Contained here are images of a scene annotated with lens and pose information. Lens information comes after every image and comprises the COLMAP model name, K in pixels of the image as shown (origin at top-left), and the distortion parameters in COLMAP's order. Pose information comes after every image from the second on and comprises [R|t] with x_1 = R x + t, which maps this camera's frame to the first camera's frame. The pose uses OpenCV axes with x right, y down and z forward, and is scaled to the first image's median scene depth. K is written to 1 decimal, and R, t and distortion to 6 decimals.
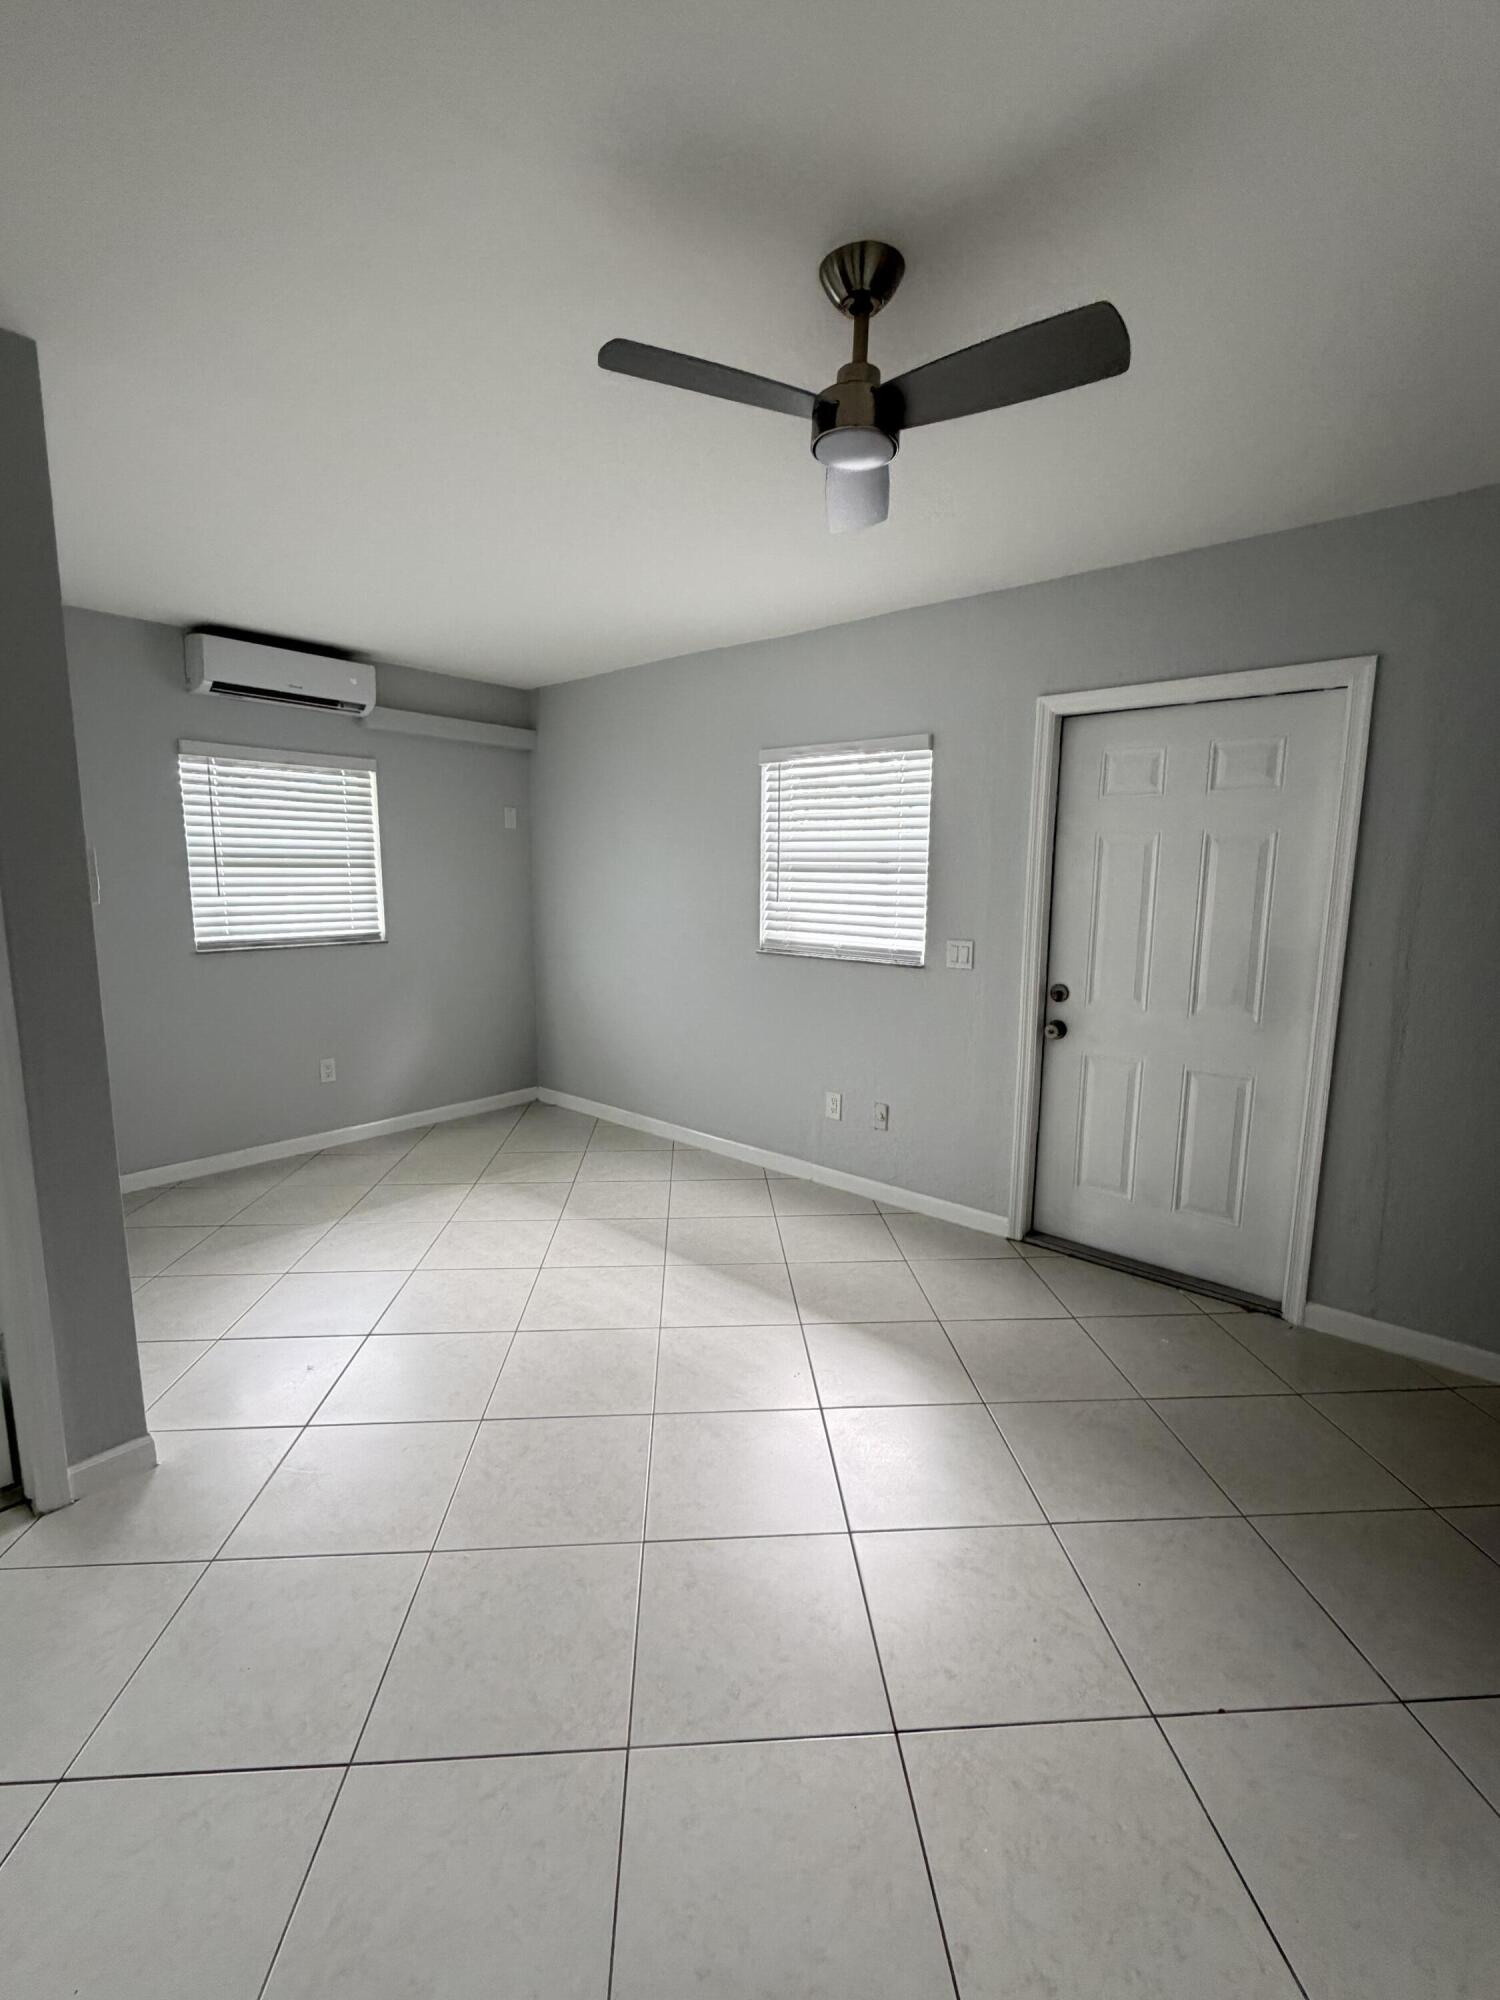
lens RADIAL K [[879.2, 0, 750.0], [0, 879.2, 1000.0], [0, 0, 1]] dist [-0.000305, 0.000092]
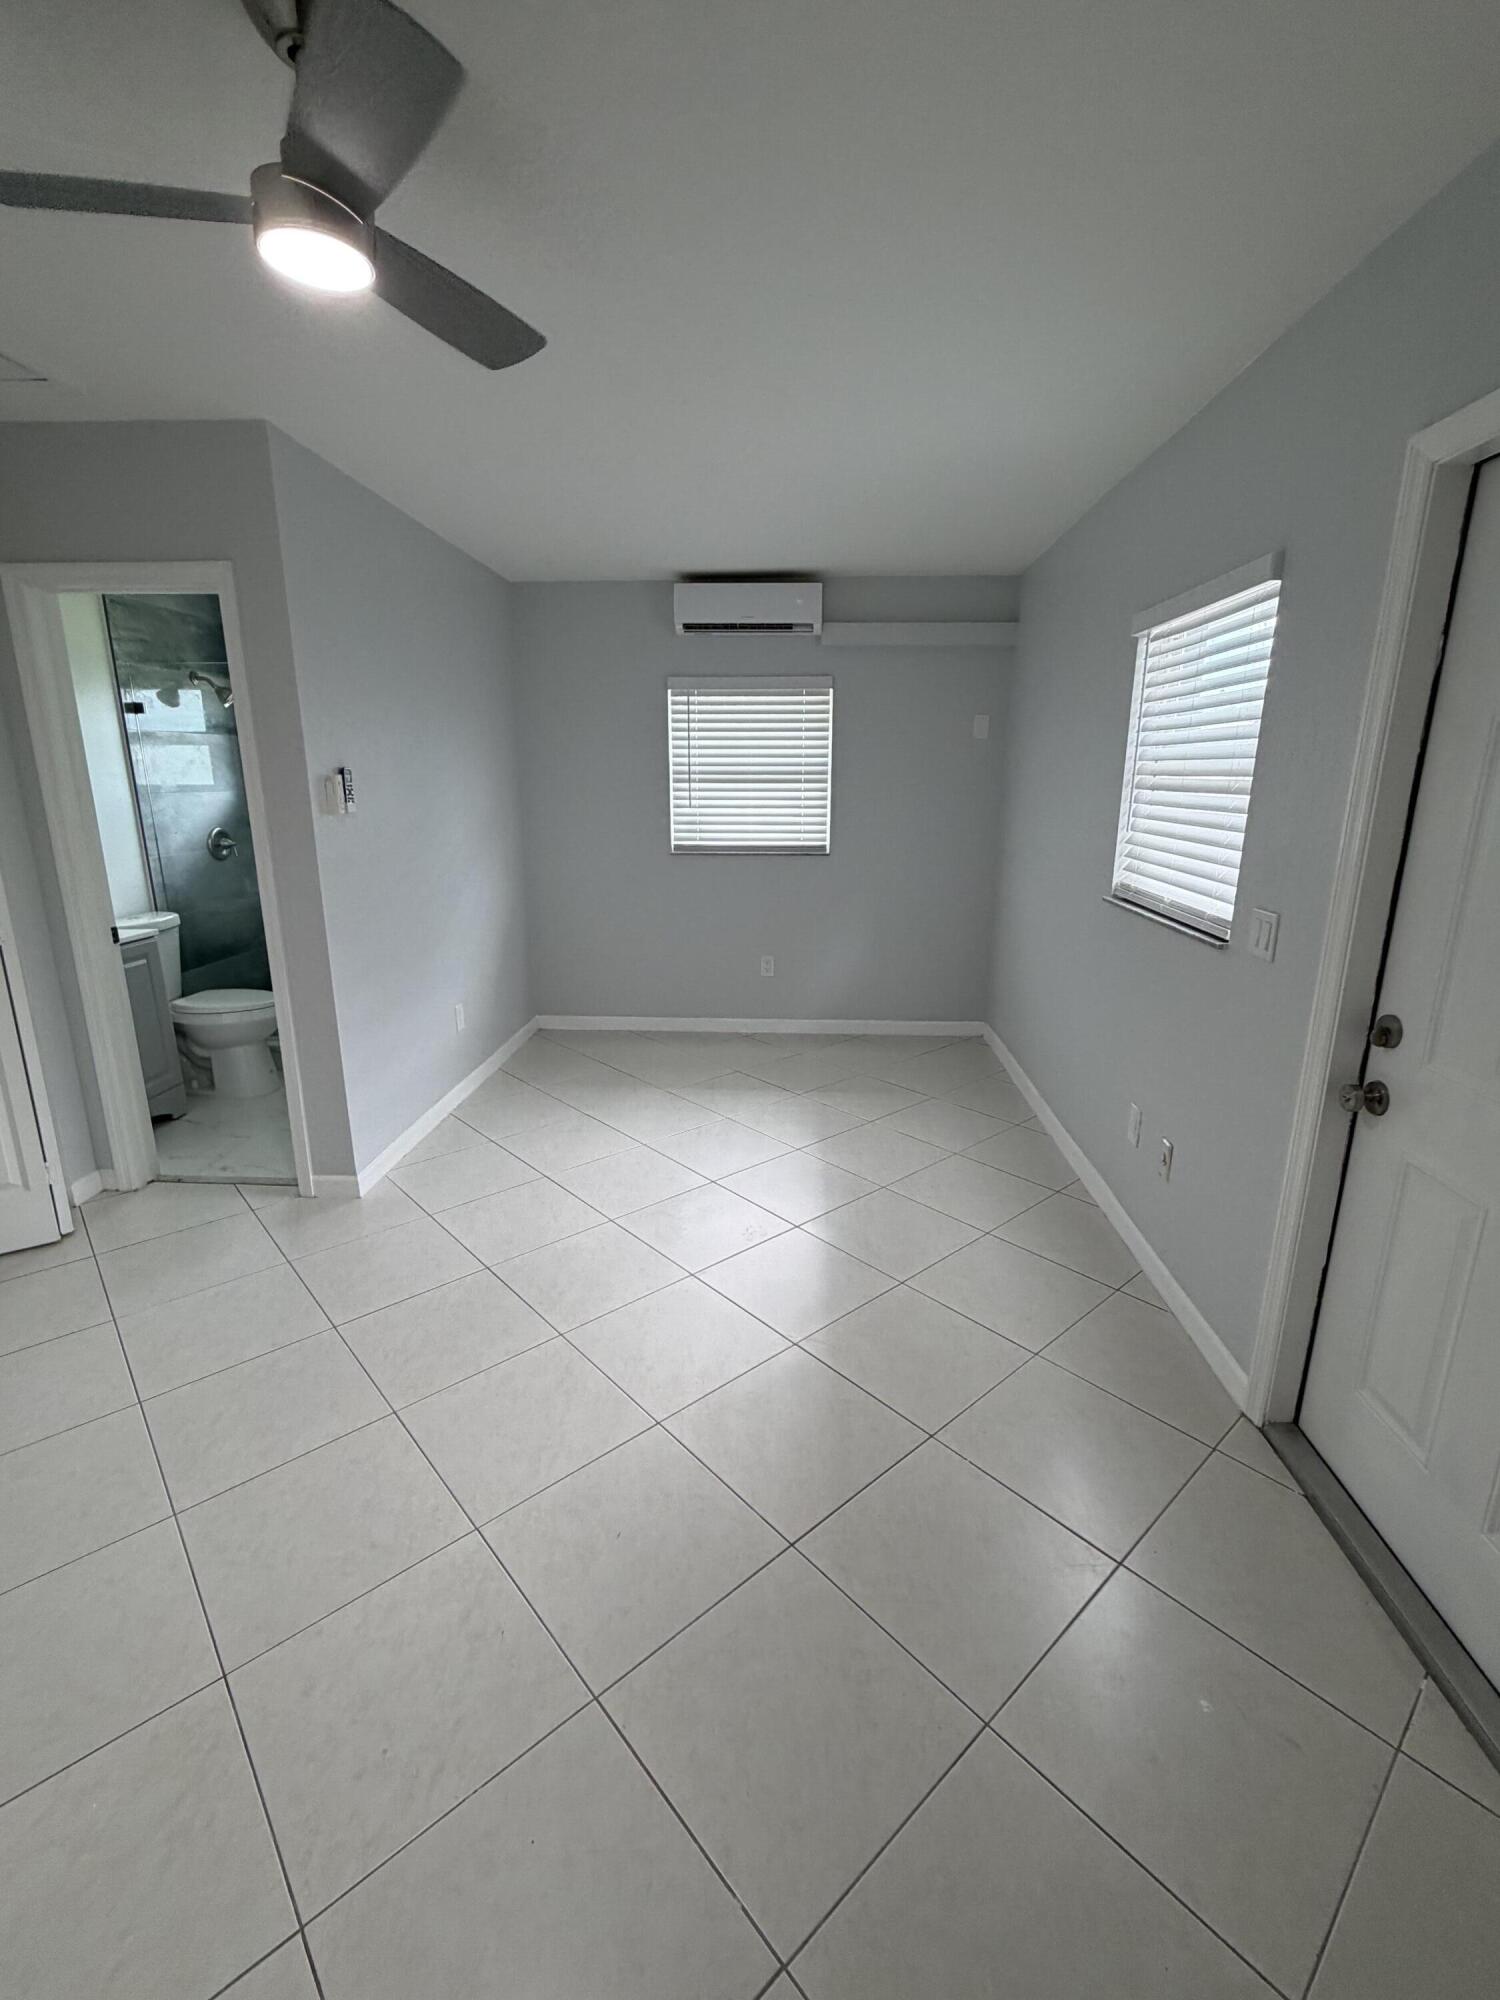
lens RADIAL K [[874.9, 0, 750.0], [0, 874.9, 1000.0], [0, 0, 1]] dist [0.000305, 0.000288]
pose [[0.614100, 0.189588, -0.766118, 0.411271], [-0.111570, 0.981824, 0.153537, -0.051108], [0.781302, -0.008811, 0.624091, 0.304161]]
